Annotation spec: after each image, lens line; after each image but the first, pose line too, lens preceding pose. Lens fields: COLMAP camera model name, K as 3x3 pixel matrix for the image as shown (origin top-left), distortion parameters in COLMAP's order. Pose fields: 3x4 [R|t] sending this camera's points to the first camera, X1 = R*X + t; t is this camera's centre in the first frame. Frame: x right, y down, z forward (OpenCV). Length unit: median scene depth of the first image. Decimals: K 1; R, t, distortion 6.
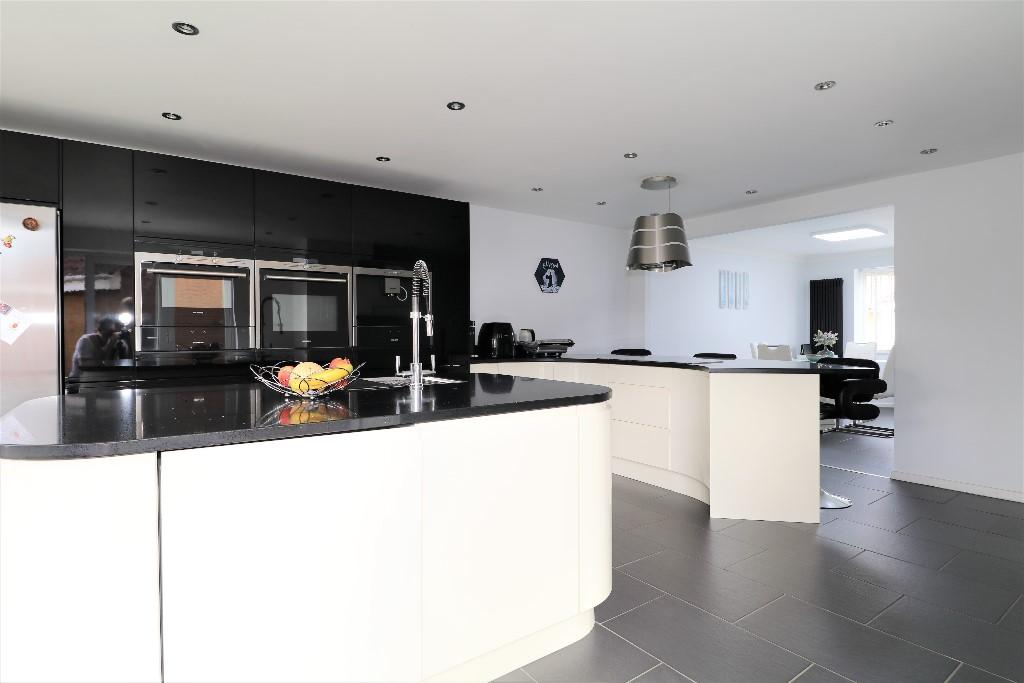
lens RADIAL K [[541.4, 0, 512.0], [0, 541.4, 341.5], [0, 0, 1]] dist [-0.009350, -0.000798]
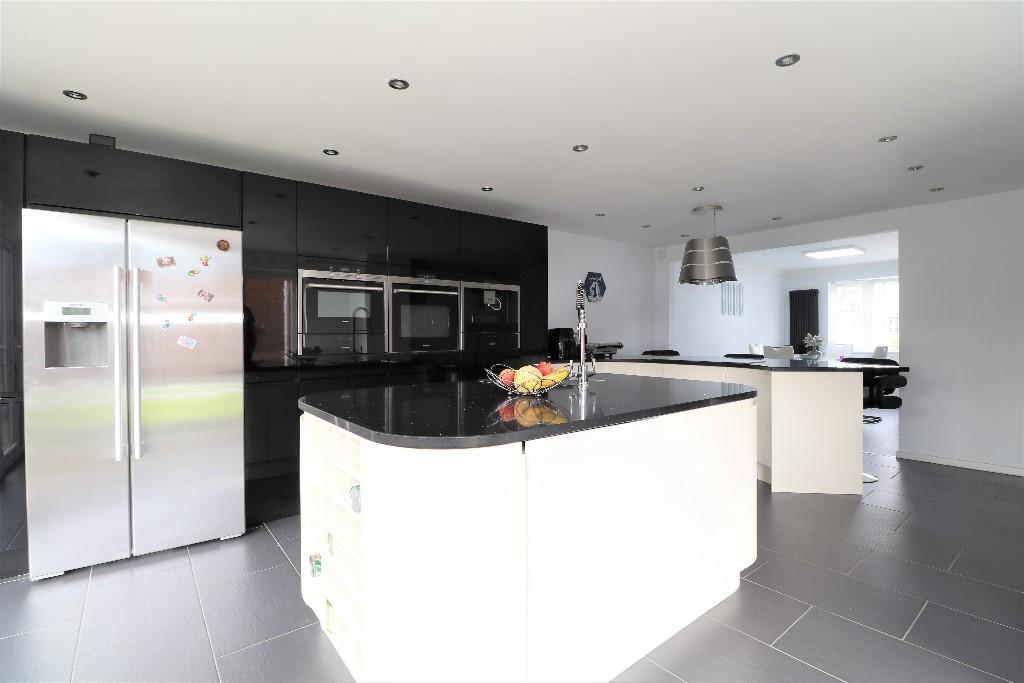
lens RADIAL K [[479.2, 0, 509.2], [0, 479.2, 338.7], [0, 0, 1]] dist [0.000728, -0.013529]
pose [[0.999008, -0.001565, 0.044501, -0.218893], [0.001779, 0.999987, -0.004764, -0.009040], [-0.044493, 0.004838, 0.998998, -0.031121]]
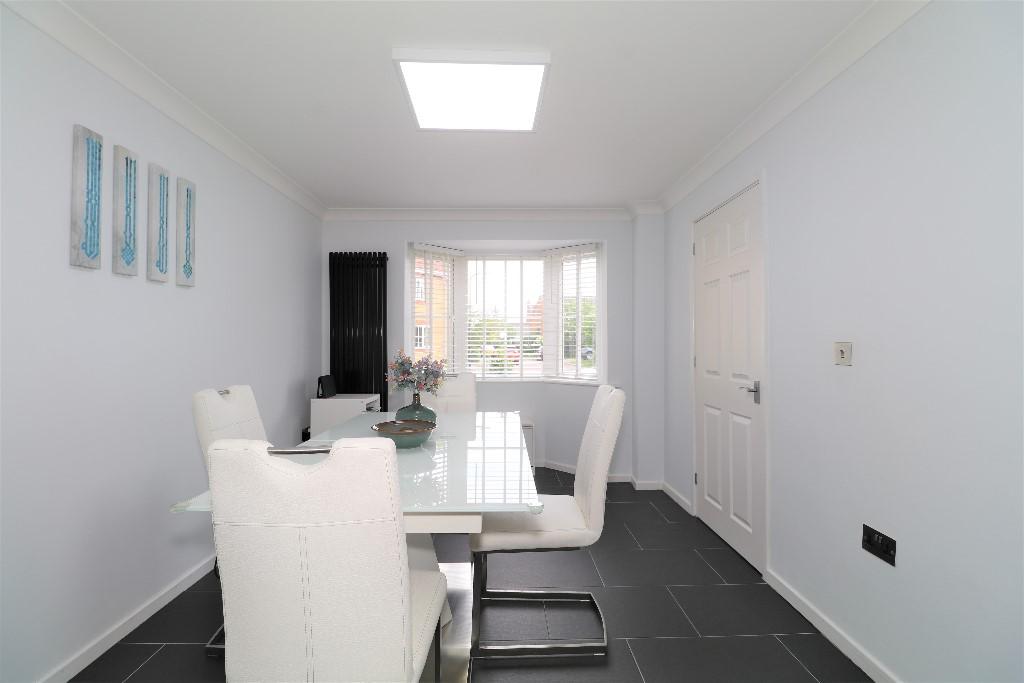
lens RADIAL K [[479.2, 0, 509.2], [0, 479.2, 338.7], [0, 0, 1]] dist [0.000728, -0.013529]
pose [[0.572560, 0.015200, 0.819722, 0.558992], [0.008893, 0.999654, -0.024749, -0.032977], [-0.819815, 0.021460, 0.572227, 1.220753]]
